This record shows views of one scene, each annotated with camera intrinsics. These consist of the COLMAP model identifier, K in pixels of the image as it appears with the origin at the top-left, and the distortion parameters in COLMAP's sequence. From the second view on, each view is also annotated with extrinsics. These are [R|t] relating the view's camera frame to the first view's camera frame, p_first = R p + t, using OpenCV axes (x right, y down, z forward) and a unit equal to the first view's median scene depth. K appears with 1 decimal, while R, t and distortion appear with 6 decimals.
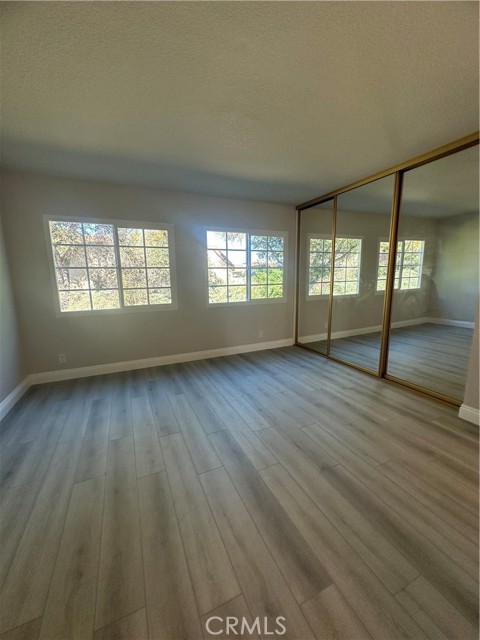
lens RADIAL K [[256.5, 0, 240.0], [0, 256.5, 320.0], [0, 0, 1]] dist [-0.000255, -0.000024]
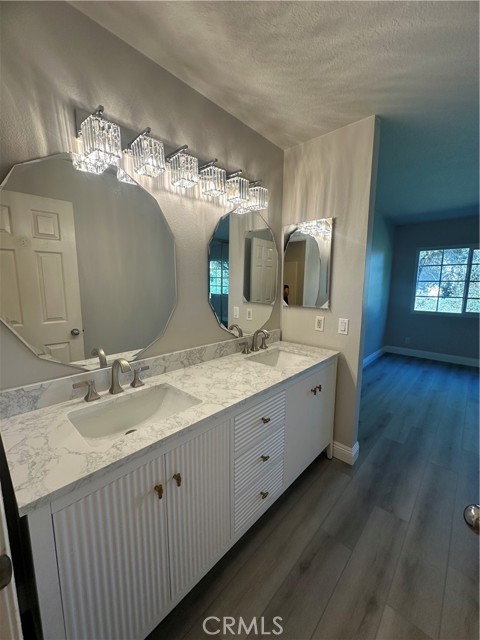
lens RADIAL K [[256.5, 0, 240.0], [0, 256.5, 320.0], [0, 0, 1]] dist [-0.000255, -0.000024]
pose [[0.385096, 0.147808, -0.910963, 0.294776], [-0.165164, 0.982193, 0.089545, 0.059649], [0.907977, 0.115975, 0.402651, -0.537071]]
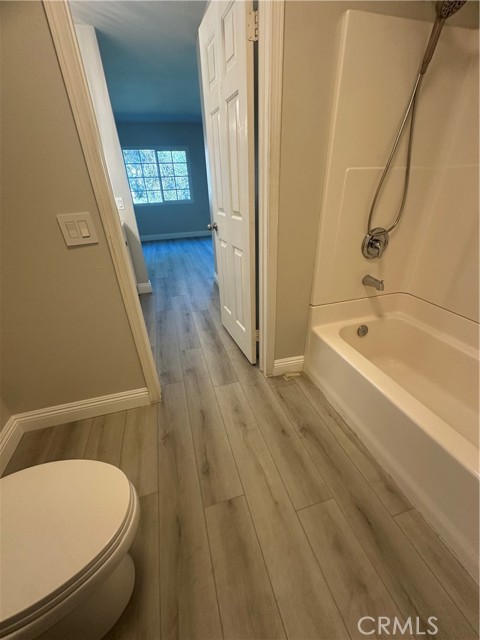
lens RADIAL K [[256.5, 0, 240.0], [0, 256.5, 320.0], [0, 0, 1]] dist [-0.000255, -0.000024]
pose [[0.989707, 0.049723, -0.134196, 0.387052], [-0.004728, 0.948550, 0.316592, 0.182012], [0.143033, -0.312698, 0.939021, -0.953587]]
